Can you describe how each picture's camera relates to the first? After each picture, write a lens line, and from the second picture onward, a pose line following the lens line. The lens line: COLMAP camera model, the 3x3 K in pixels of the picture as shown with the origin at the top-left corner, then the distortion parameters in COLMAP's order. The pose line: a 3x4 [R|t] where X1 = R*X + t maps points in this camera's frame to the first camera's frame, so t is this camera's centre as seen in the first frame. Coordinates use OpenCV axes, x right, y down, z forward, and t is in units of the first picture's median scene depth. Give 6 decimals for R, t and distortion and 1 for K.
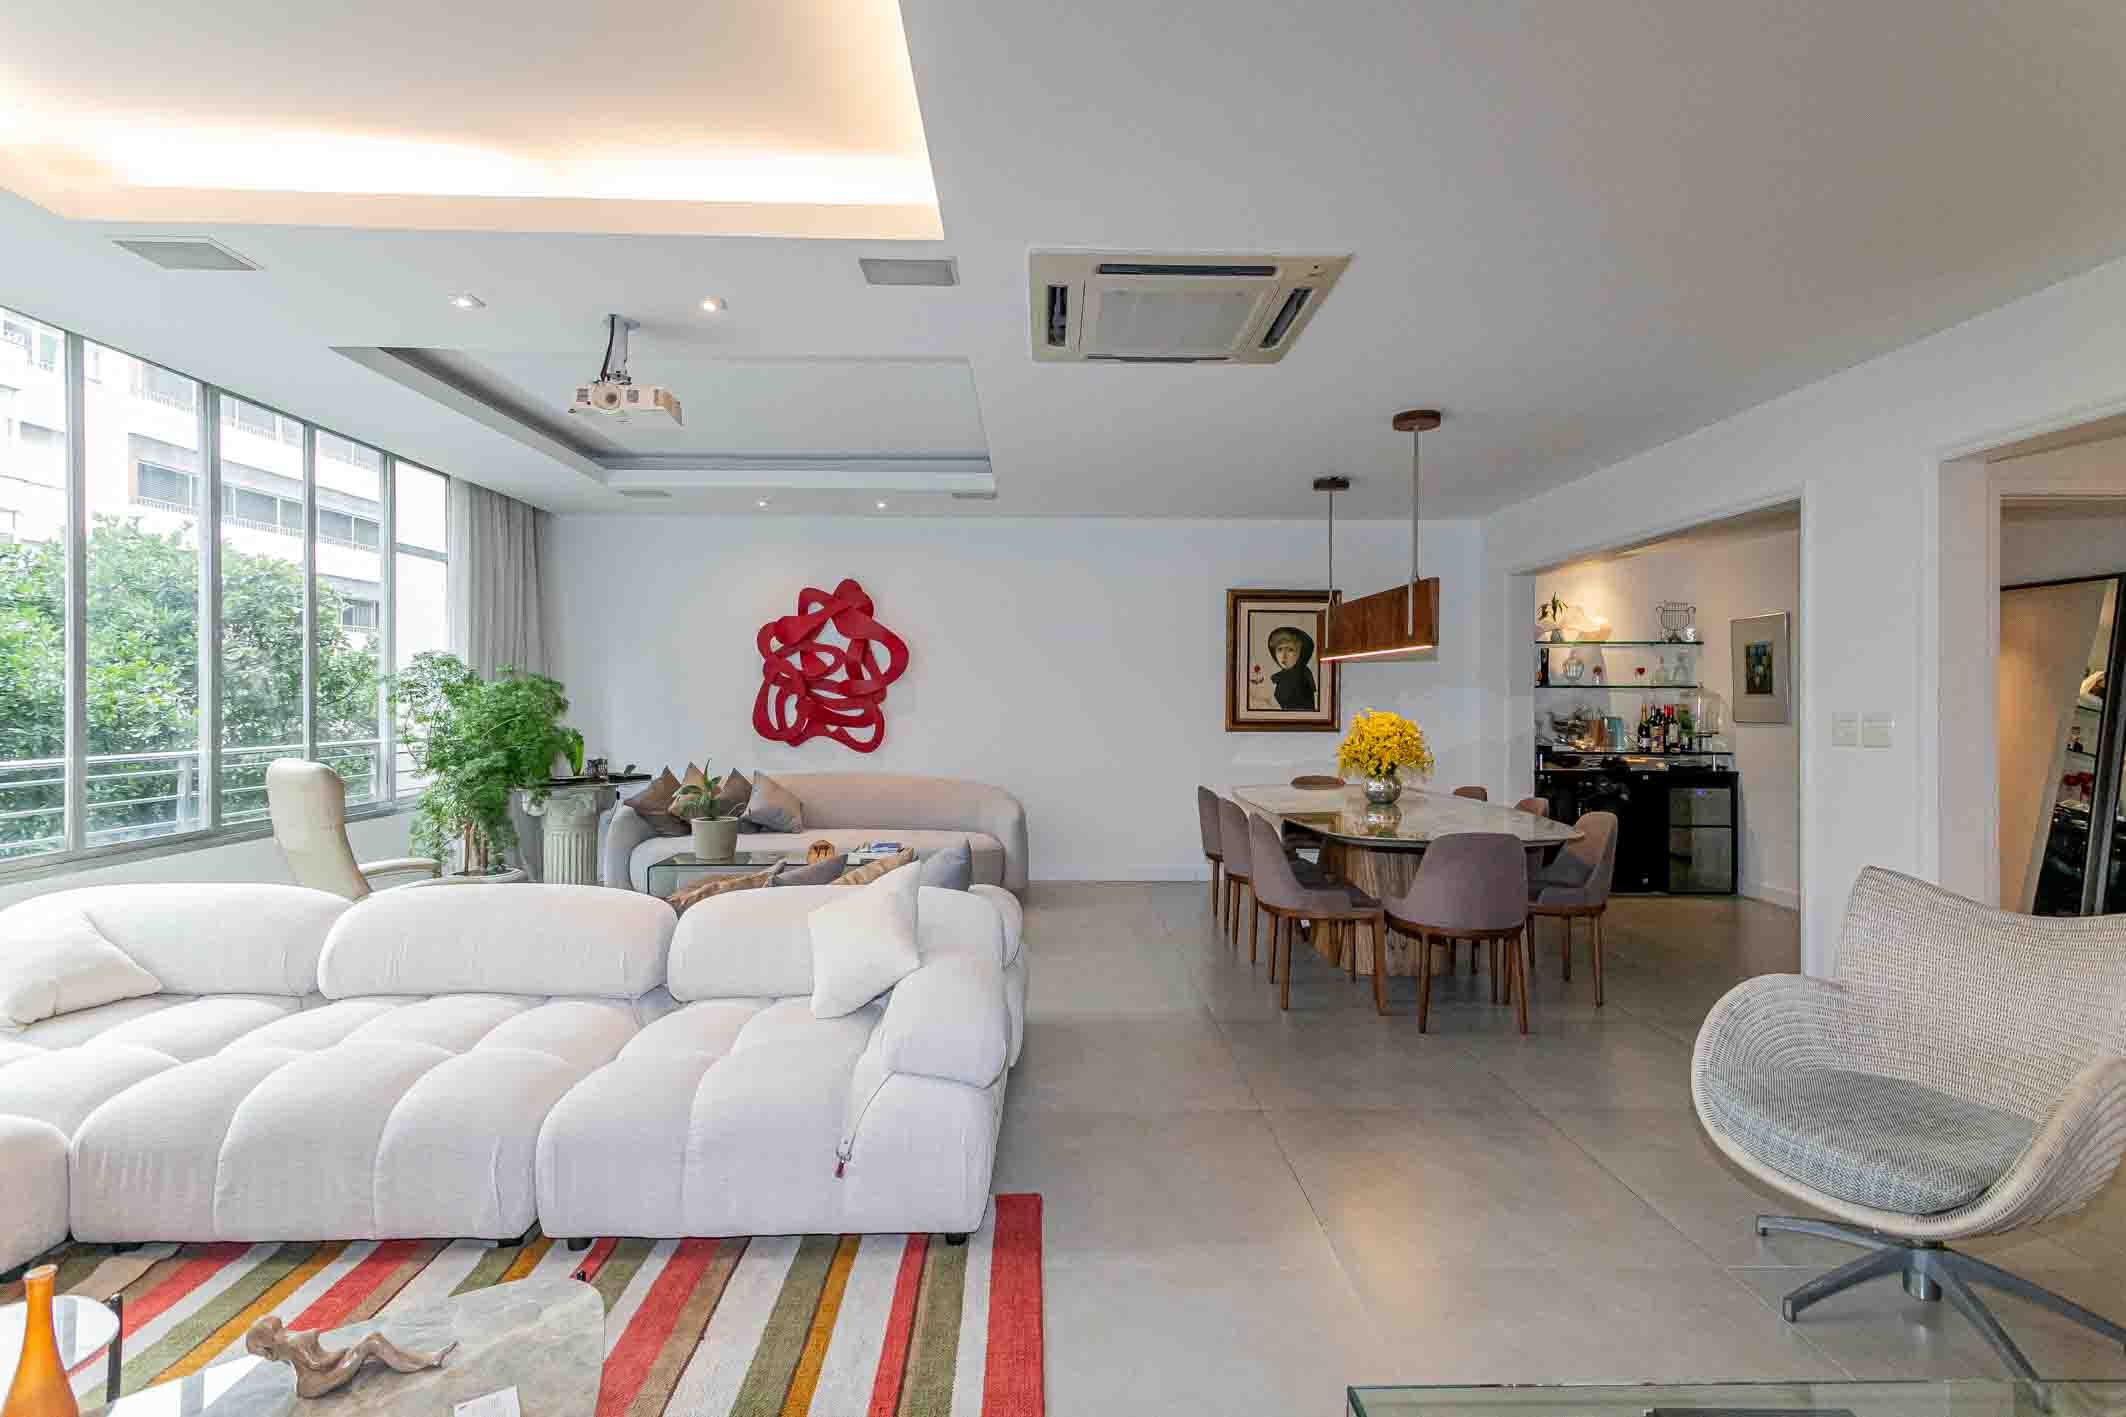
lens RADIAL K [[995.4, 0, 1064.8], [0, 995.4, 695.4], [0, 0, 1]] dist [-0.000661, -0.000067]
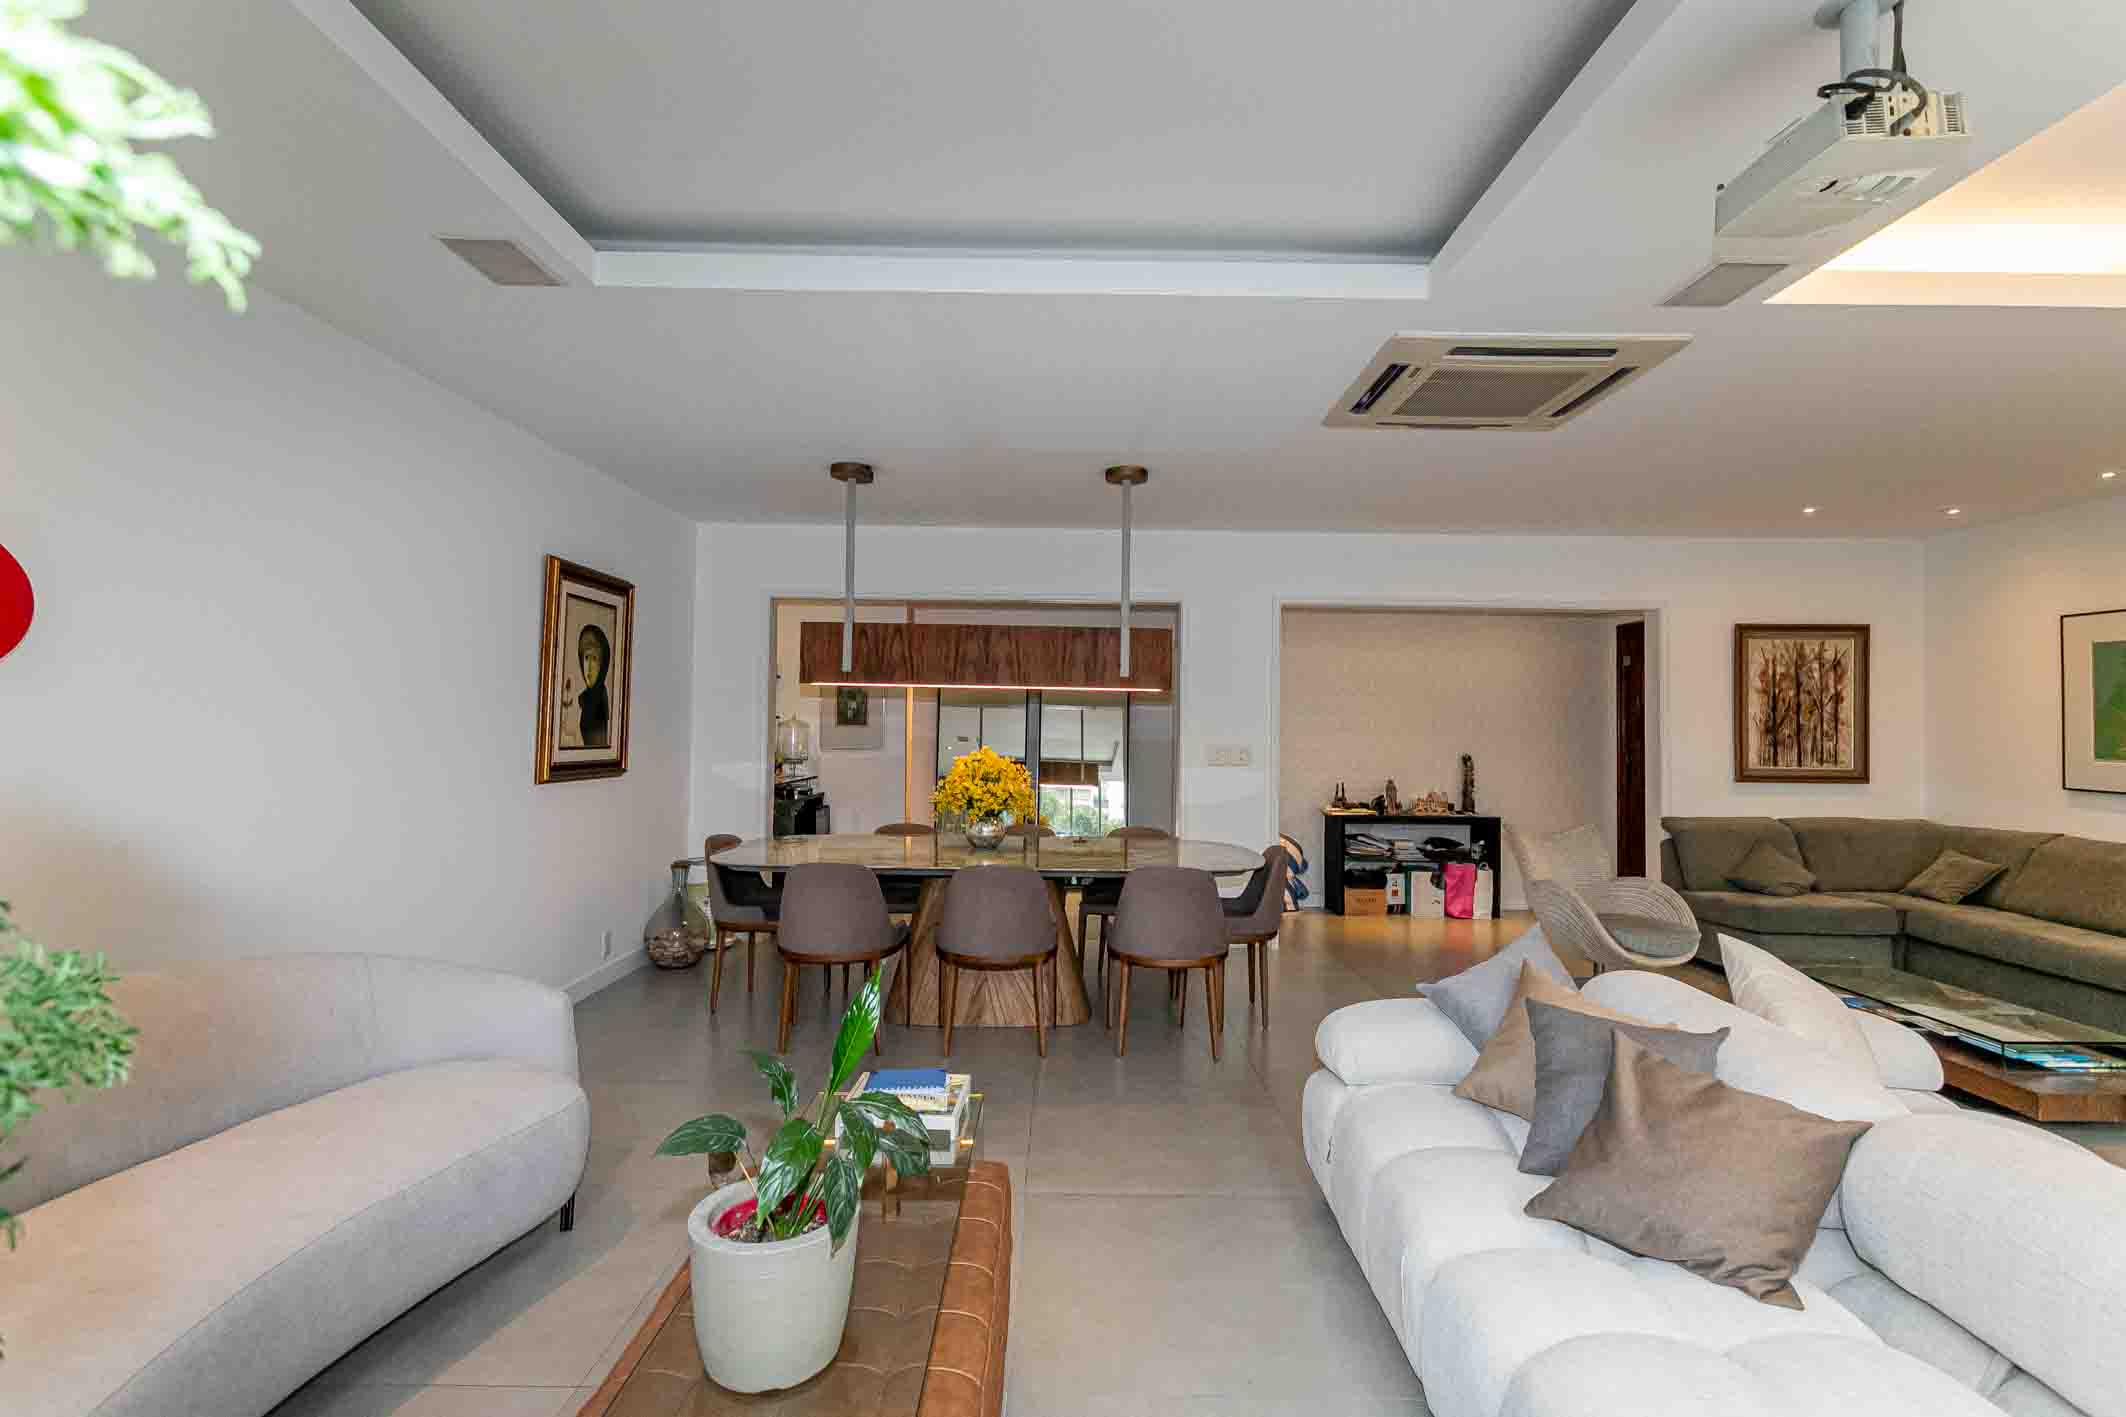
lens RADIAL K [[995.4, 0, 1064.8], [0, 995.4, 695.4], [0, 0, 1]] dist [-0.000661, -0.000067]
pose [[0.021084, 0.029659, 0.999338, -0.453034], [-0.018040, 0.999408, -0.029280, -0.006404], [-0.999615, -0.017410, 0.021607, 0.670456]]
